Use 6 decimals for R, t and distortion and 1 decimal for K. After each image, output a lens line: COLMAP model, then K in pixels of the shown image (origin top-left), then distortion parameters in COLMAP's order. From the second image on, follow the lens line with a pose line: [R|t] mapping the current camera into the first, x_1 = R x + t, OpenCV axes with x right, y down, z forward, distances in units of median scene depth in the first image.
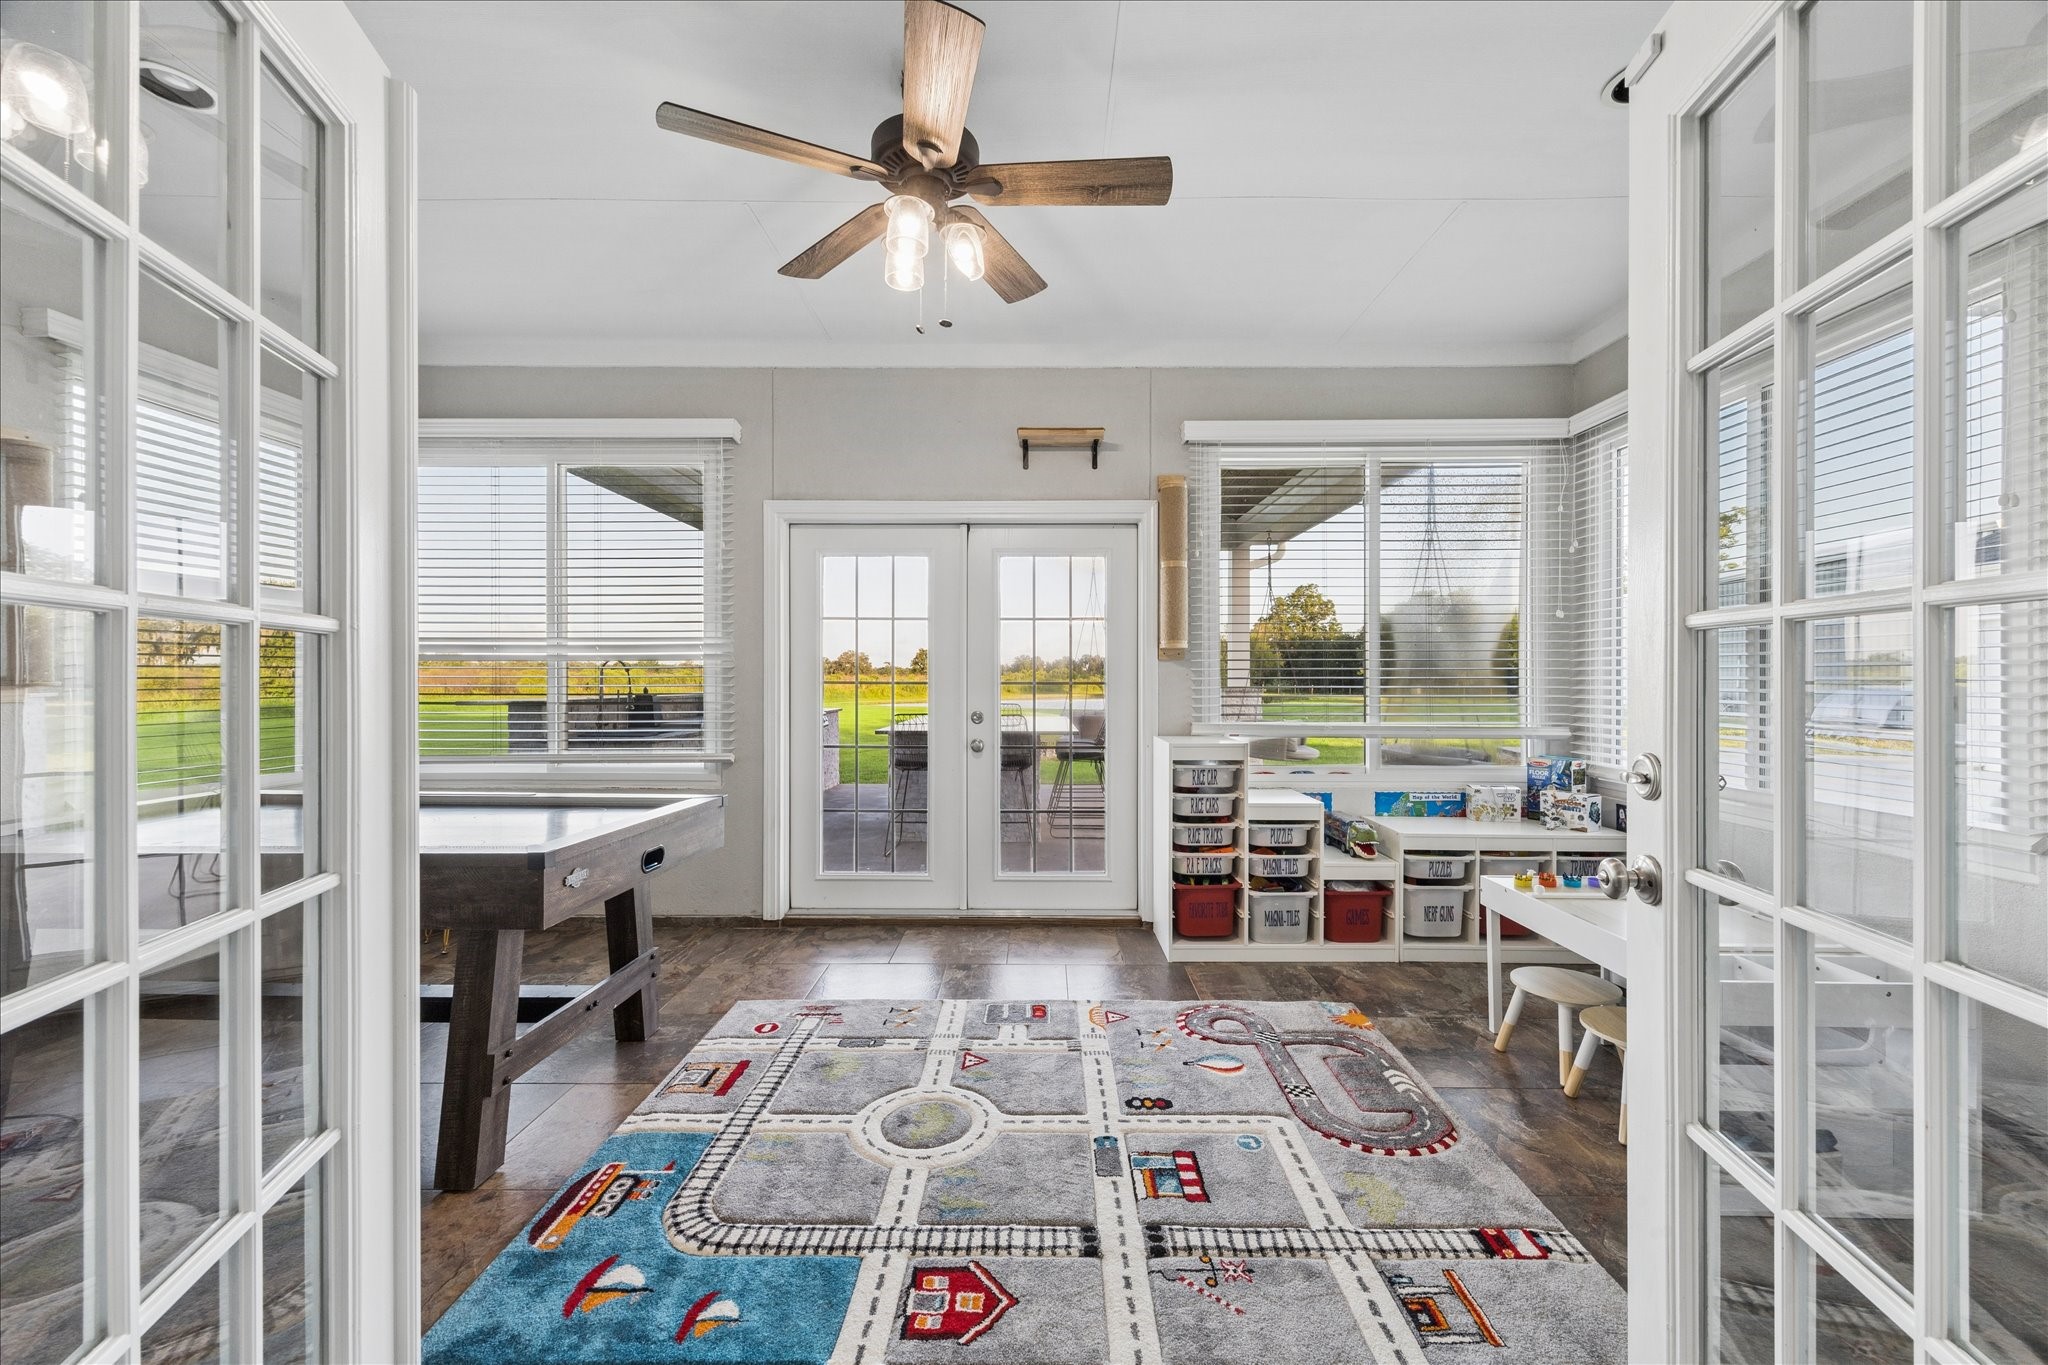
lens RADIAL K [[786.6, 0, 1040.9], [0, 786.6, 676.2], [0, 0, 1]] dist [0.003065, -0.000277]
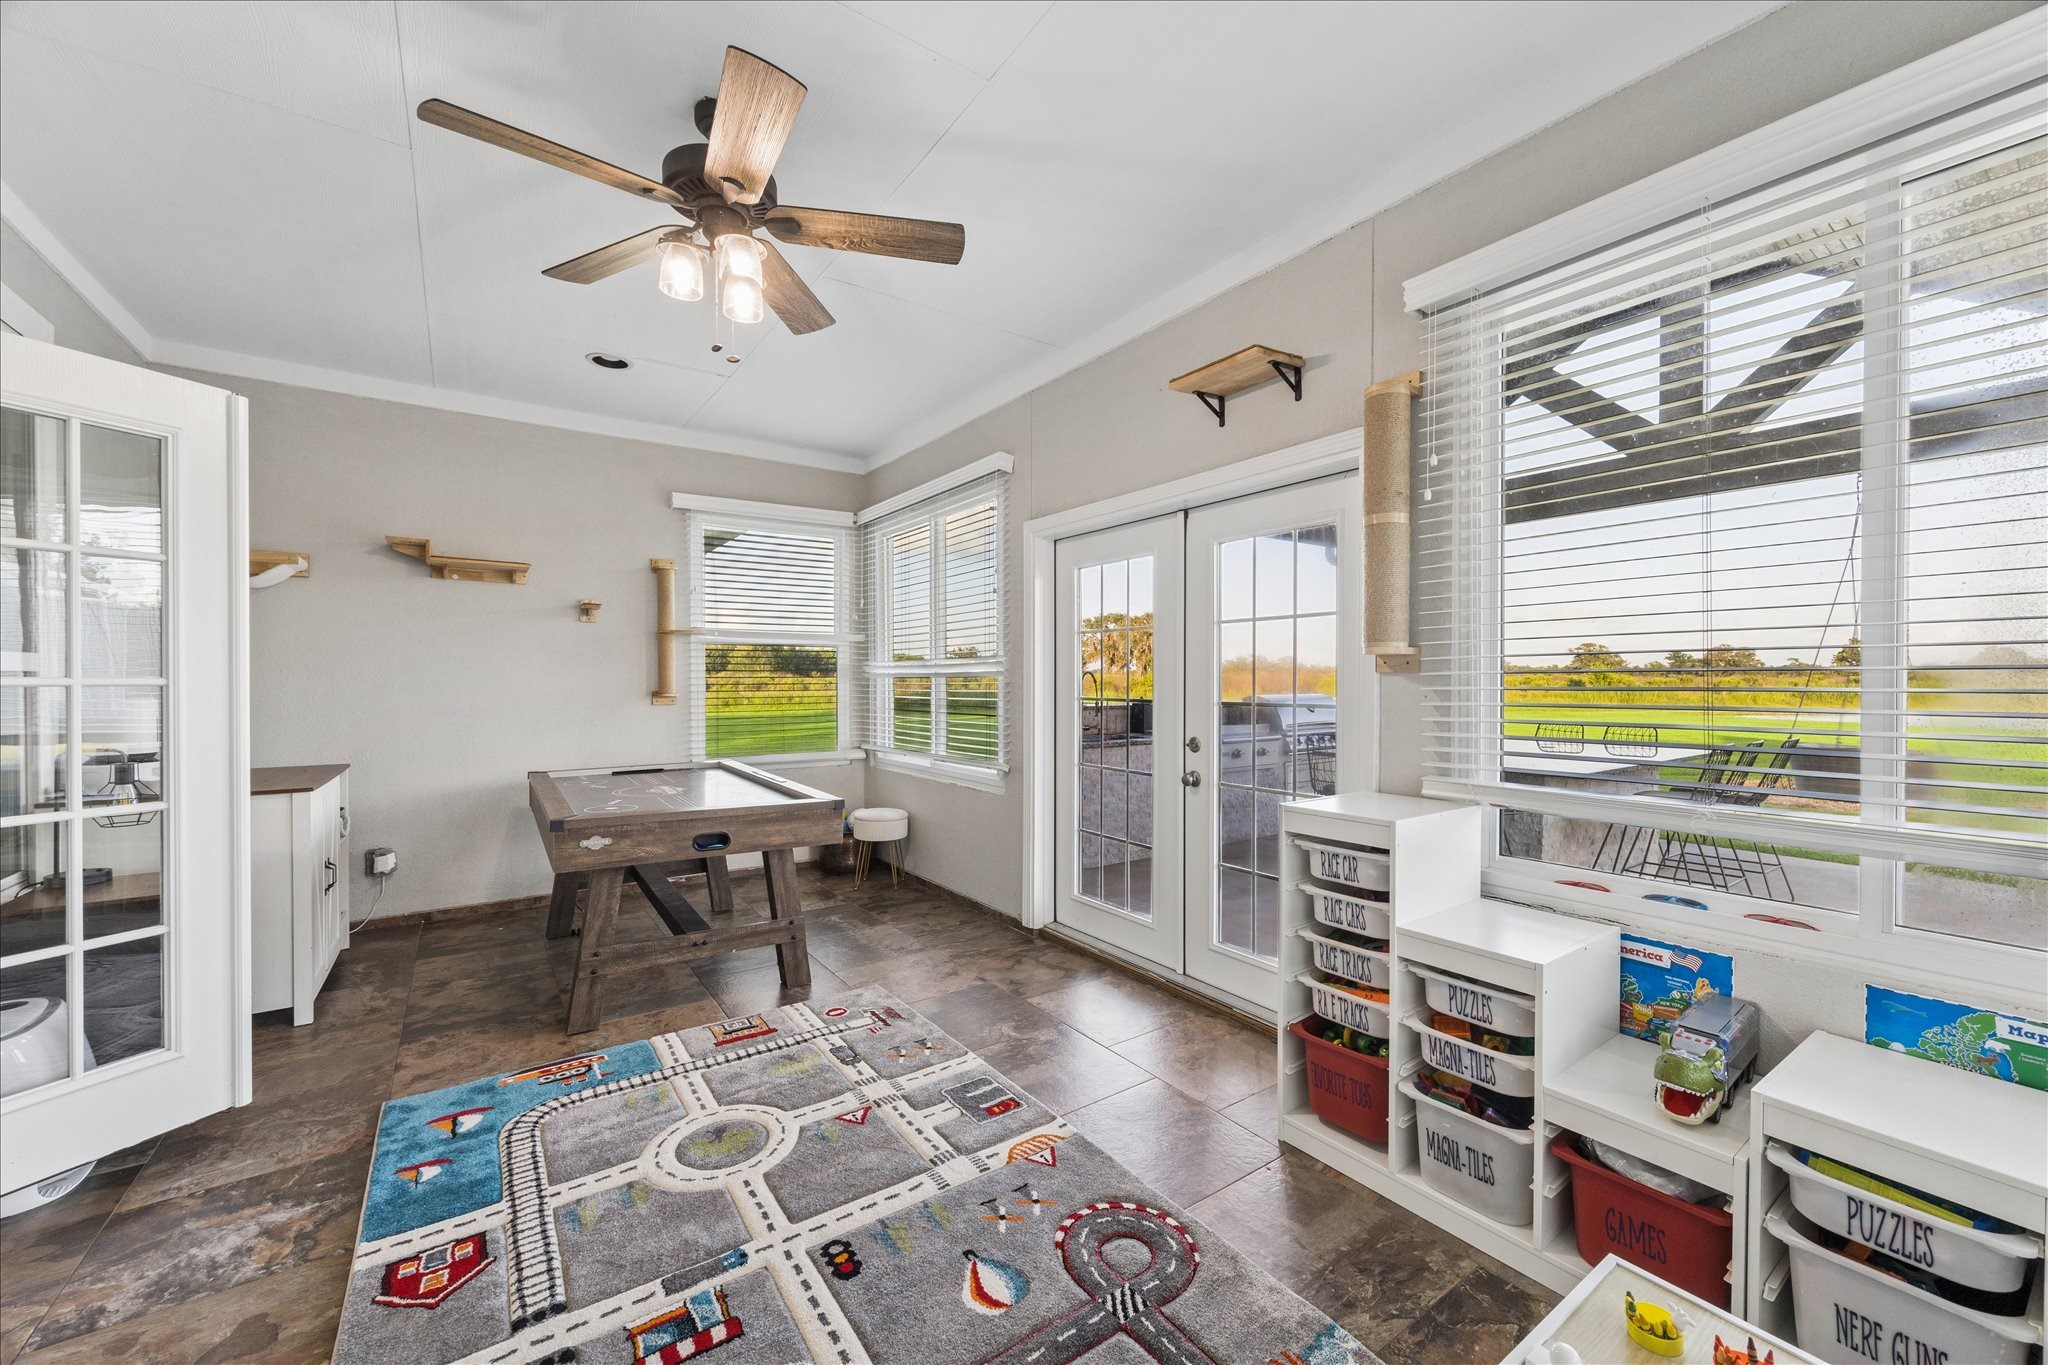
lens RADIAL K [[786.6, 0, 1035.1], [0, 786.6, 688.2], [0, 0, 1]] dist [0.003065, -0.000277]
pose [[0.595799, 0.007186, -0.803102, 0.697396], [-0.000145, 0.999961, 0.008839, -0.019659], [0.803134, -0.005150, 0.595777, 0.558273]]
